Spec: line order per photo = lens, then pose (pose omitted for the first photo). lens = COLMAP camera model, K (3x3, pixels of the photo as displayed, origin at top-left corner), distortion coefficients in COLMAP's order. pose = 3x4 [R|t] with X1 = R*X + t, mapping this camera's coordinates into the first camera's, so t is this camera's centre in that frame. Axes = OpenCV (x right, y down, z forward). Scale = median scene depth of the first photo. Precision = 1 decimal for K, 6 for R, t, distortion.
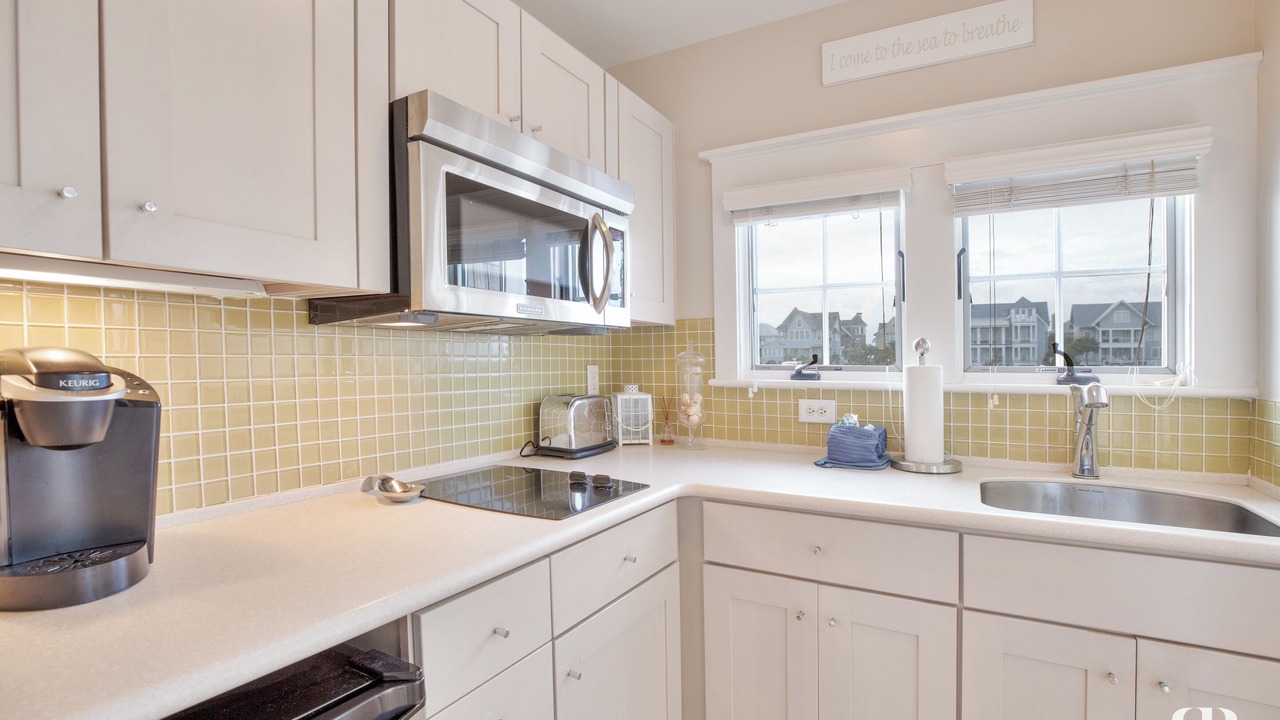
lens RADIAL K [[606.4, 0, 645.7], [0, 606.4, 371.7], [0, 0, 1]] dist [-0.020171, -0.000015]
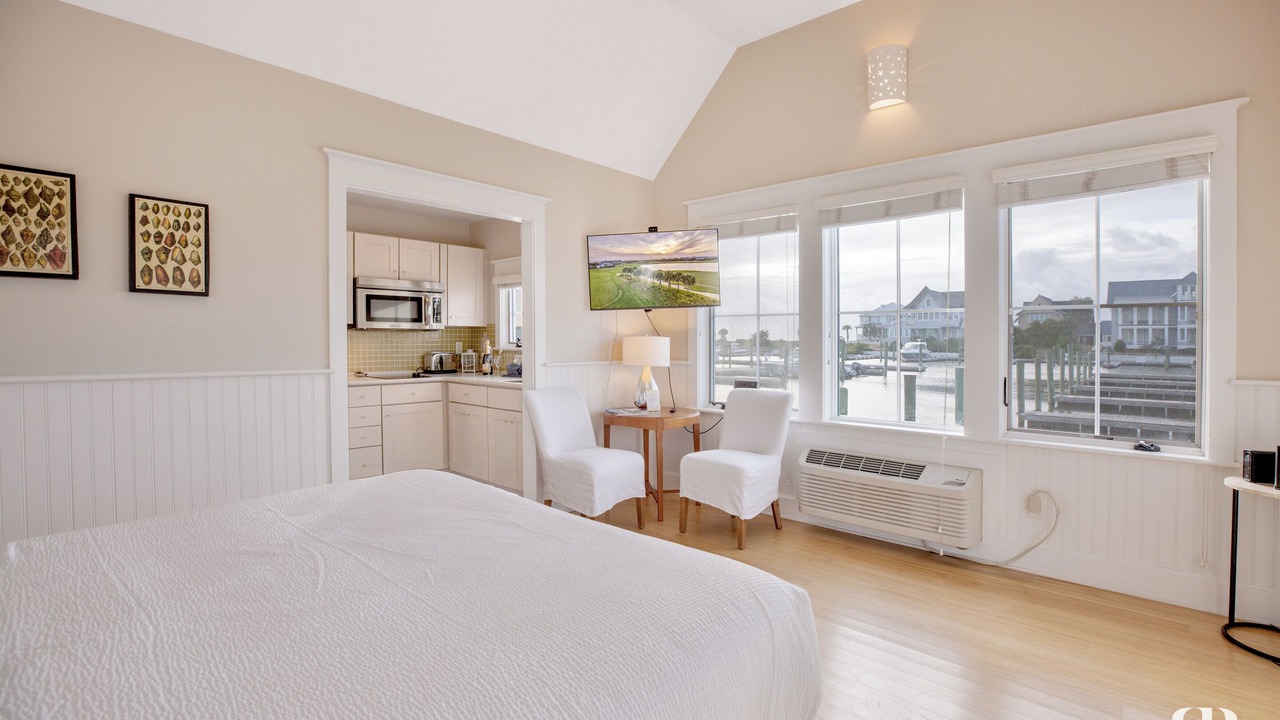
lens RADIAL K [[594.5, 0, 659.3], [0, 594.5, 353.5], [0, 0, 1]] dist [-0.004753, -0.000195]
pose [[0.979916, 0.010859, -0.199117, 1.342242], [-0.009942, 0.999935, 0.005601, 0.017230], [0.199165, -0.003509, 0.979960, -1.407353]]
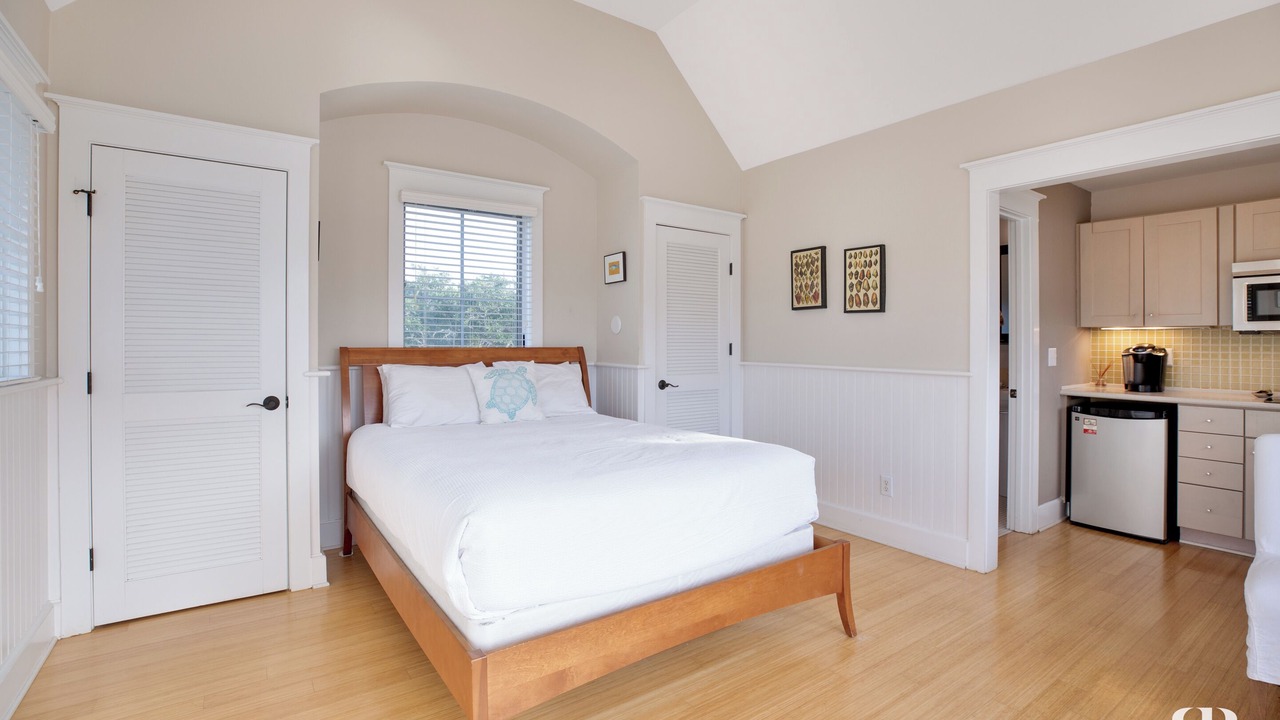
lens RADIAL K [[594.5, 0, 659.3], [0, 594.5, 353.5], [0, 0, 1]] dist [-0.004753, -0.000195]
pose [[-0.378933, 0.013512, -0.925325, 1.952198], [-0.020043, 0.999539, 0.022804, 0.004878], [0.925207, 0.027188, -0.378488, -0.329568]]
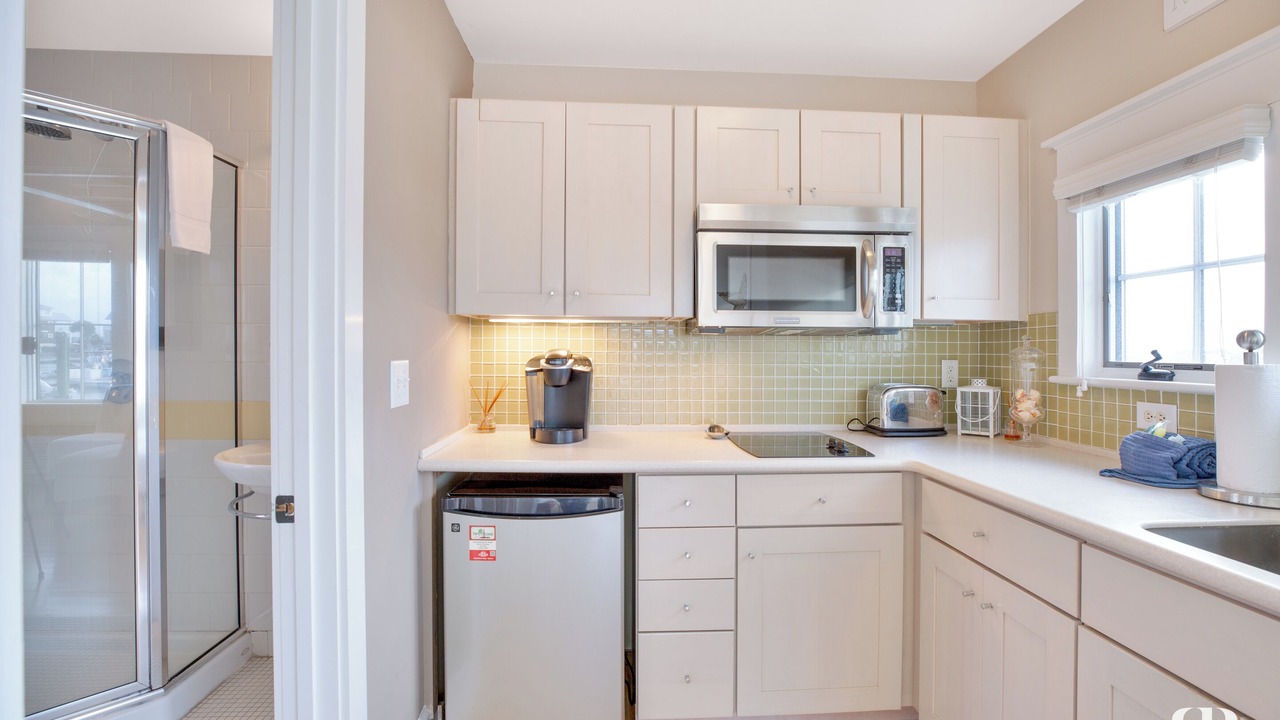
lens RADIAL K [[594.5, 0, 659.3], [0, 594.5, 353.5], [0, 0, 1]] dist [-0.004753, -0.000195]
pose [[0.563985, 0.003449, -0.825778, 0.535059], [-0.020120, 0.999752, -0.009565, -0.001392], [0.825540, 0.022010, 0.563914, -0.040526]]
